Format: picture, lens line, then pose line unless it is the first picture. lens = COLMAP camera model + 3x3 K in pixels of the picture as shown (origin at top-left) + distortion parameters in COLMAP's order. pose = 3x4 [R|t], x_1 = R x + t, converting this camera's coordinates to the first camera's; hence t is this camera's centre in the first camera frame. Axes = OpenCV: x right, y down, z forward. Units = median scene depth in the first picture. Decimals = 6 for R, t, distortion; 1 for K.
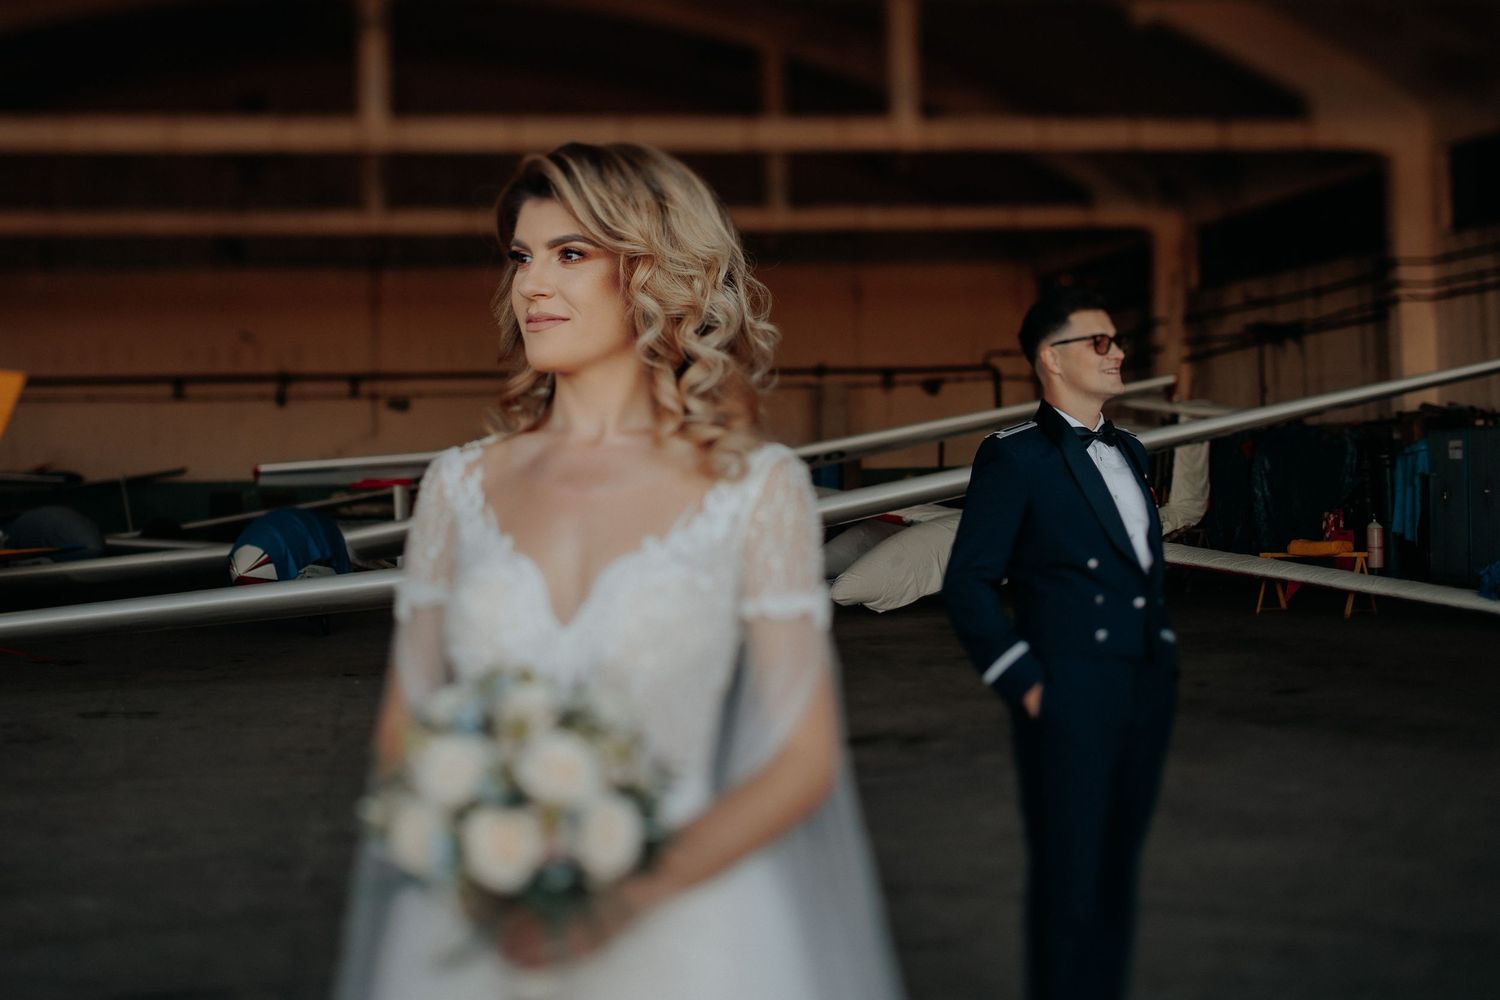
lens RADIAL K [[1976.4, 0, 750.0], [0, 1976.4, 500.0], [0, 0, 1]] dist [-0.089600, 0.007512]
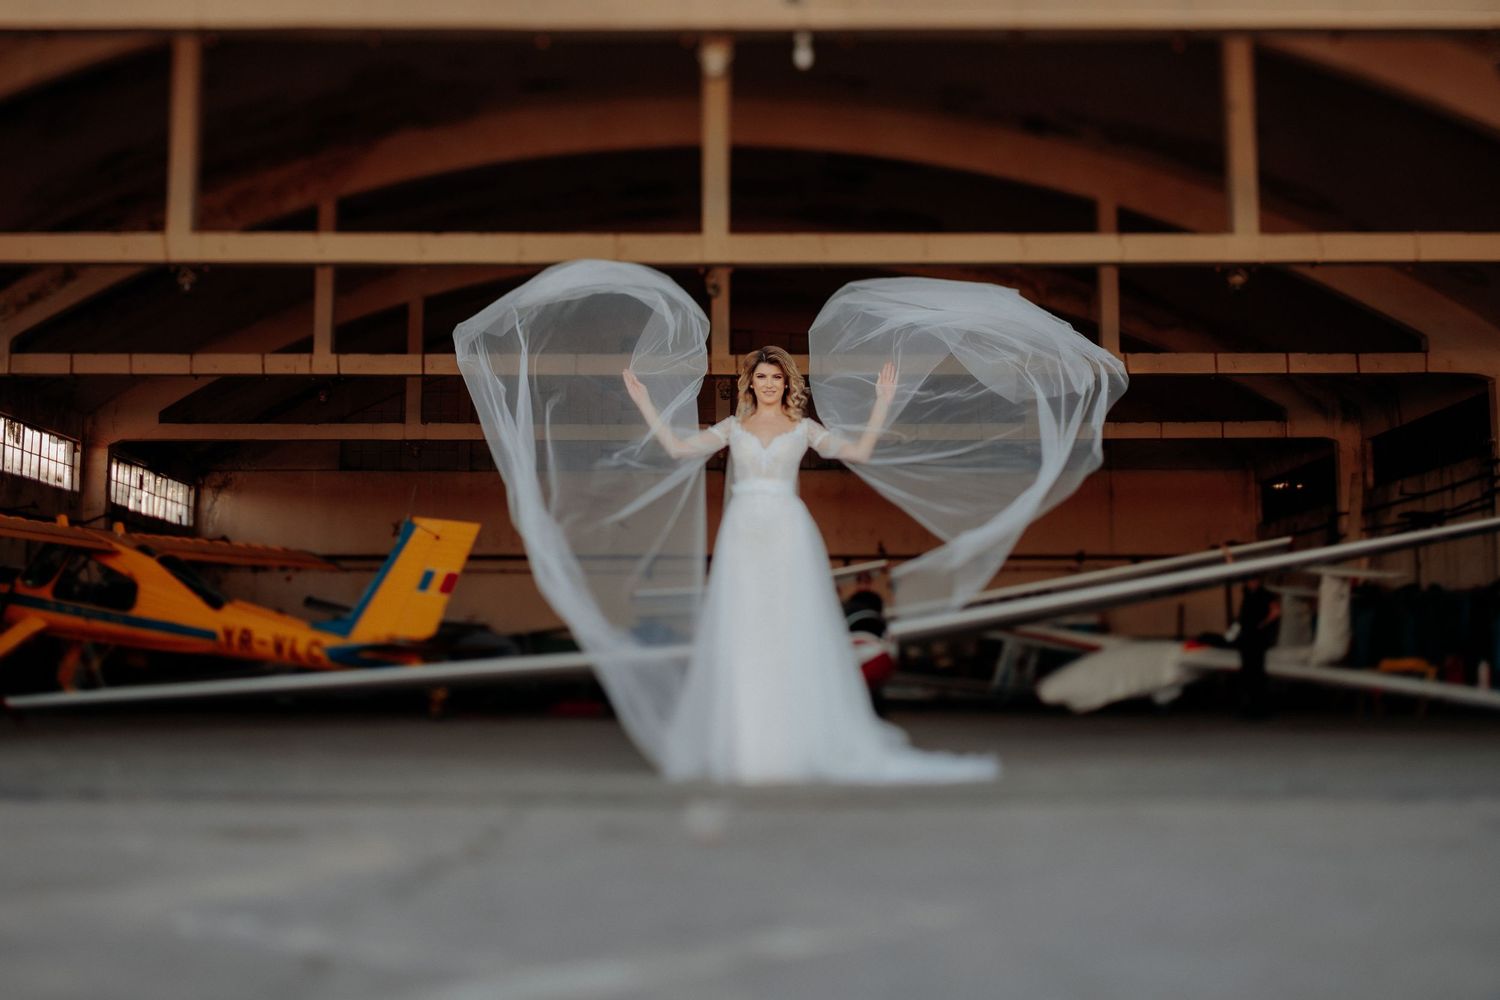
lens RADIAL K [[1908.7, 0, 750.0], [0, 1908.7, 500.0], [0, 0, 1]] dist [-0.228615, 0.014360]
pose [[0.985410, 0.003419, -0.170163, 0.042147], [-0.022898, 0.993371, -0.112645, 0.043871], [0.168650, 0.114898, 0.978956, -0.226067]]
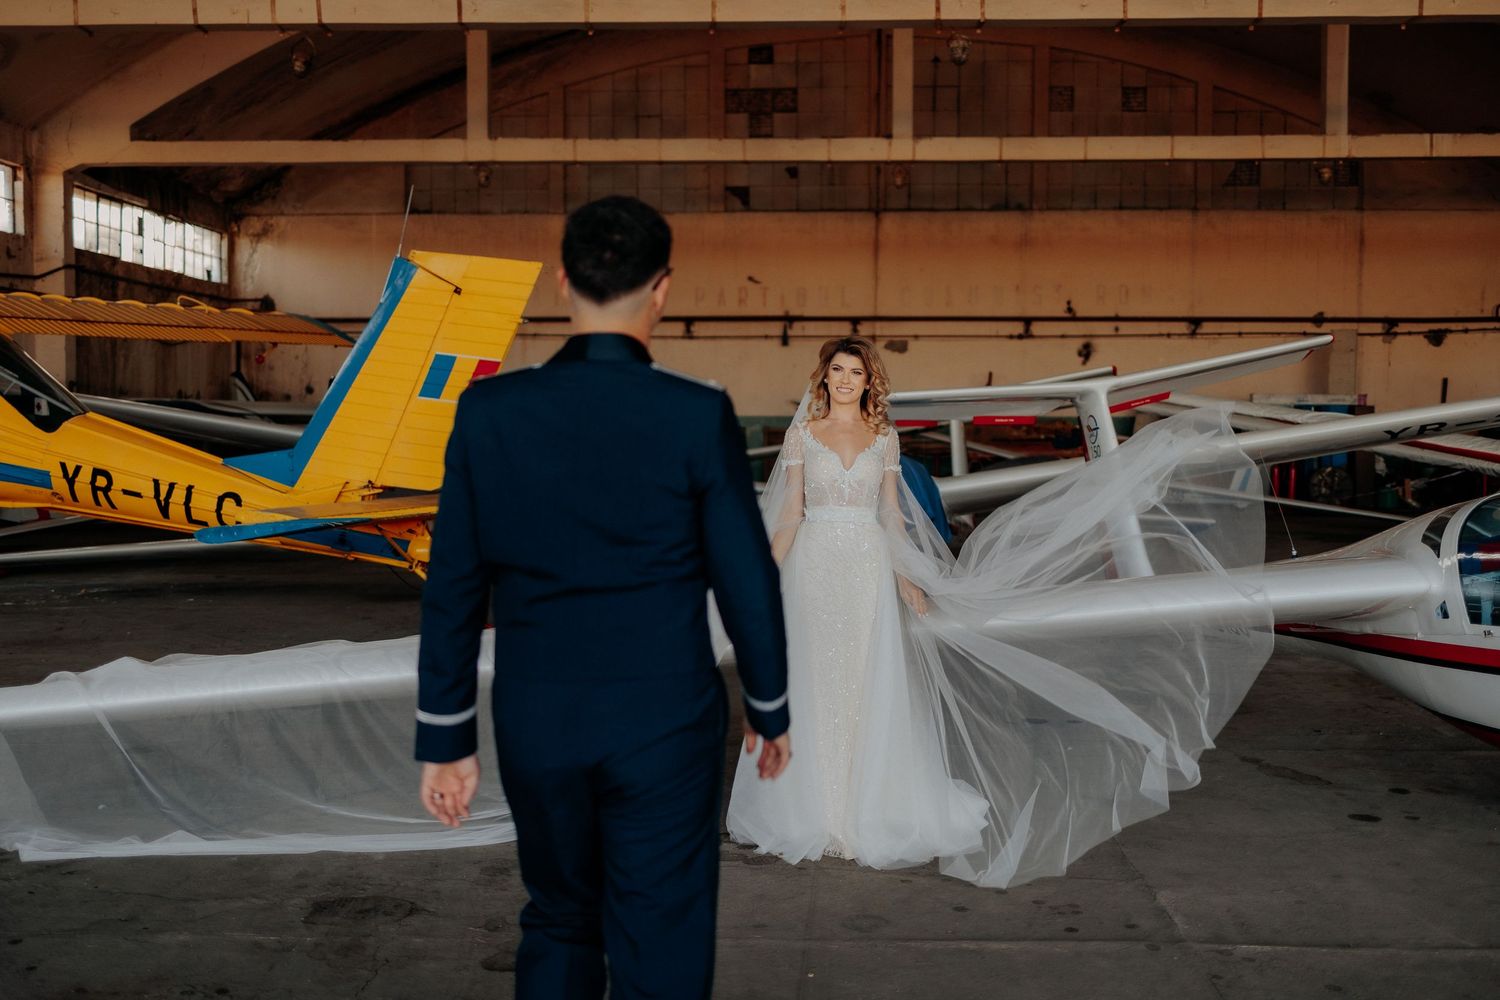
lens RADIAL K [[1462.6, 0, 750.0], [0, 1462.6, 500.0], [0, 0, 1]] dist [-0.013267, -0.017114]
pose [[0.978097, 0.034148, -0.205331, -0.106484], [-0.025461, 0.998671, 0.044805, -0.001241], [0.206588, -0.038595, 0.977667, 0.273675]]
